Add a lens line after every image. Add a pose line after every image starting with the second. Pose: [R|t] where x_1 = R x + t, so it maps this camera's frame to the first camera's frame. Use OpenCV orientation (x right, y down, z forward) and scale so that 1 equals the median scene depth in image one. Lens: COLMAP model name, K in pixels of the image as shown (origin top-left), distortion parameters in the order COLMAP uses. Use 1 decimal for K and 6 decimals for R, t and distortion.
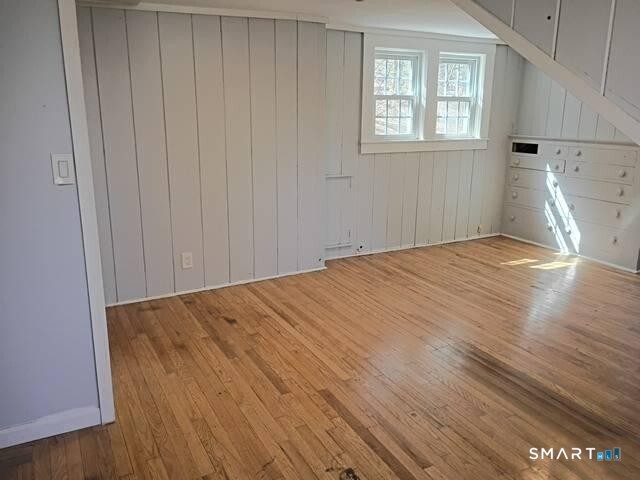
lens RADIAL K [[529.7, 0, 318.6], [0, 529.7, 241.5], [0, 0, 1]] dist [0.051363, -0.019846]
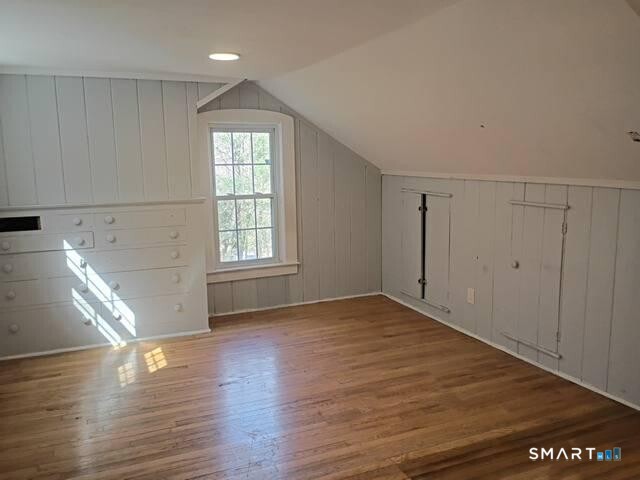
lens RADIAL K [[529.7, 0, 318.7], [0, 529.7, 238.0], [0, 0, 1]] dist [0.051363, -0.019846]
pose [[0.069705, -0.156226, 0.985259, -0.278170], [0.255172, 0.957595, 0.133787, -0.161050], [-0.964380, 0.242085, 0.106614, 0.596861]]
